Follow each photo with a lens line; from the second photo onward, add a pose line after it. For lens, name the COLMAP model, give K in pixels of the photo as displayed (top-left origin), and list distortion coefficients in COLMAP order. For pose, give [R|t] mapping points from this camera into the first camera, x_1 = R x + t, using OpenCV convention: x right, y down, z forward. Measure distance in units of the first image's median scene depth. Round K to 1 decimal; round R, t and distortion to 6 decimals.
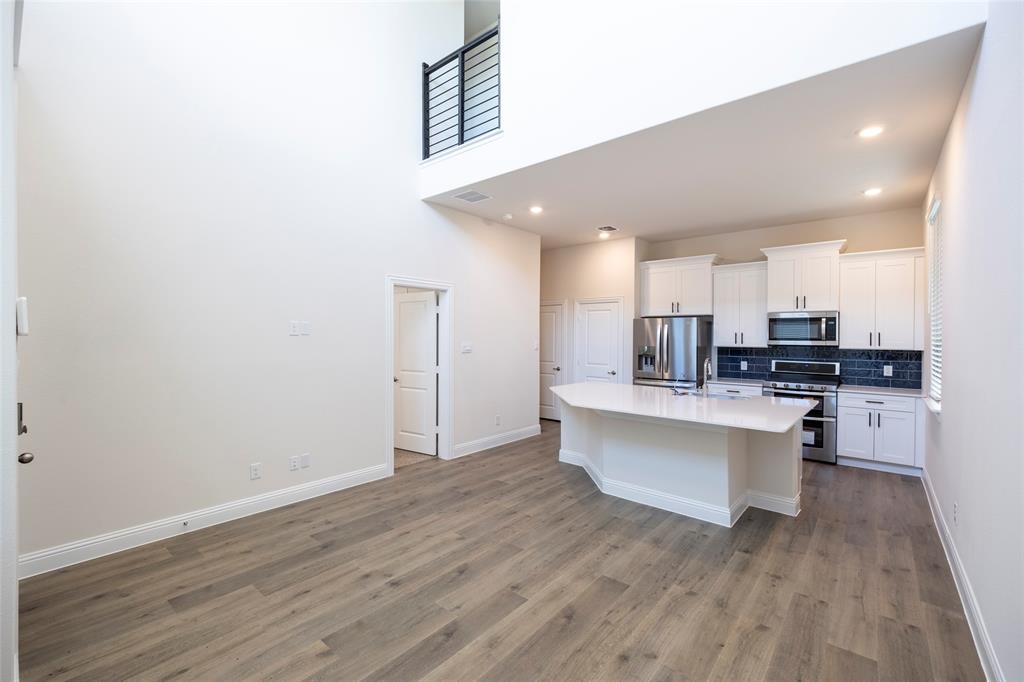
lens RADIAL K [[443.1, 0, 512.9], [0, 443.1, 343.1], [0, 0, 1]] dist [-0.002466, -0.000364]
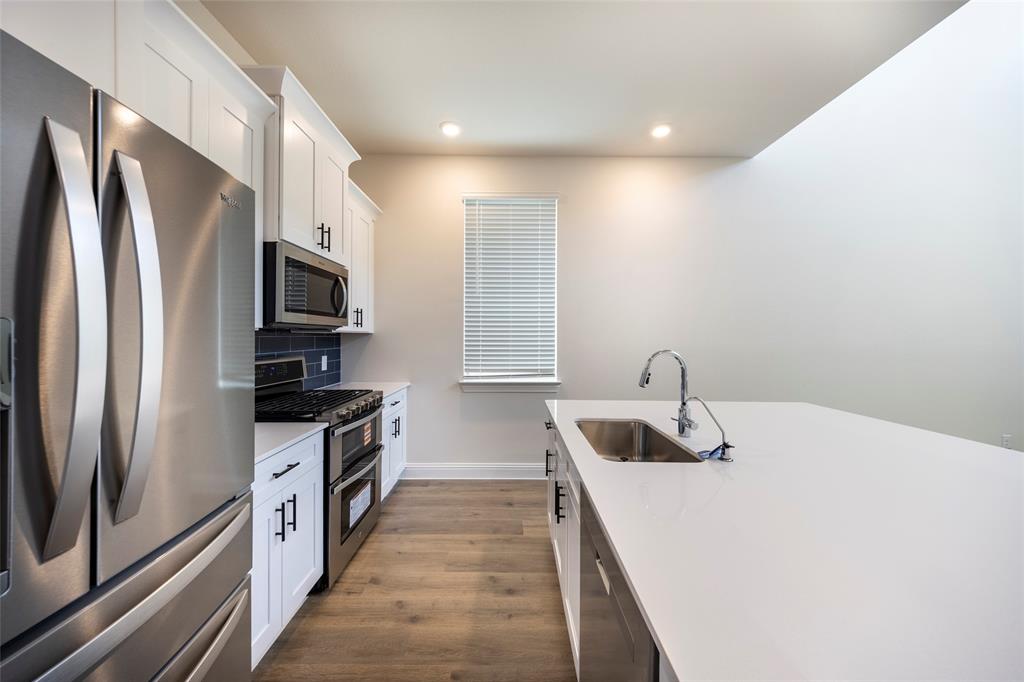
lens RADIAL K [[344.7, 0, 508.2], [0, 344.7, 336.2], [0, 0, 1]] dist [-0.000029, 0.000187]
pose [[-0.654028, -0.006763, 0.756440, 0.223115], [0.001272, 0.999949, 0.010040, 0.013343], [-0.756470, 0.007529, -0.653986, 1.070340]]
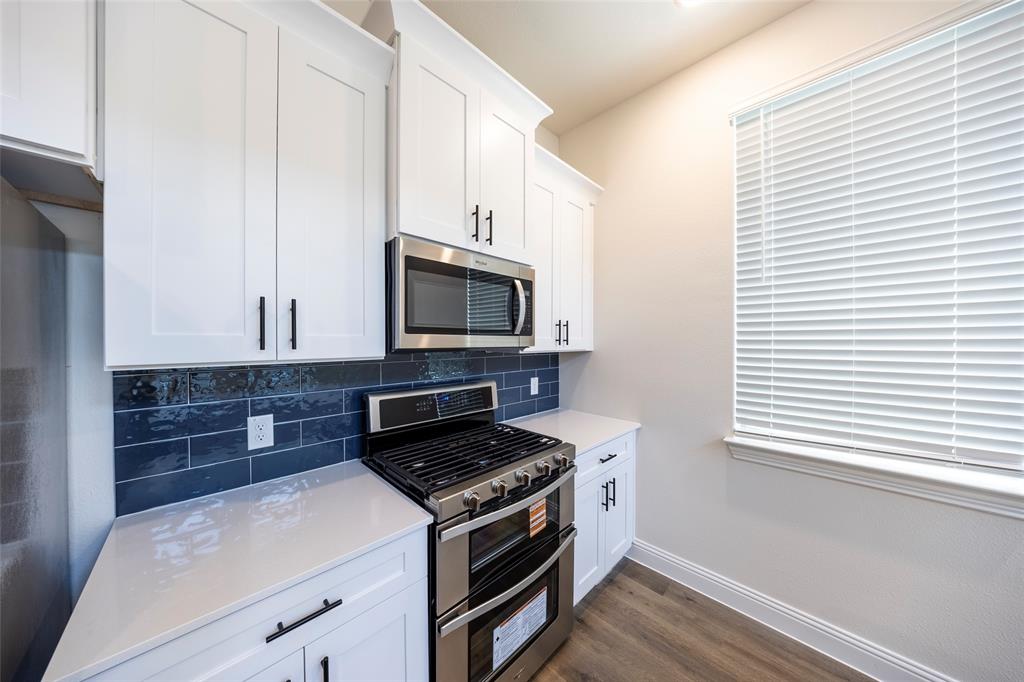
lens RADIAL K [[314.9, 0, 510.4], [0, 314.9, 339.4], [0, 0, 1]] dist [-0.013474, -0.000158]
pose [[0.088225, -0.004088, 0.996092, 0.394065], [0.008228, 0.999960, 0.003375, -0.002542], [-0.996067, 0.007898, 0.088255, 0.934952]]
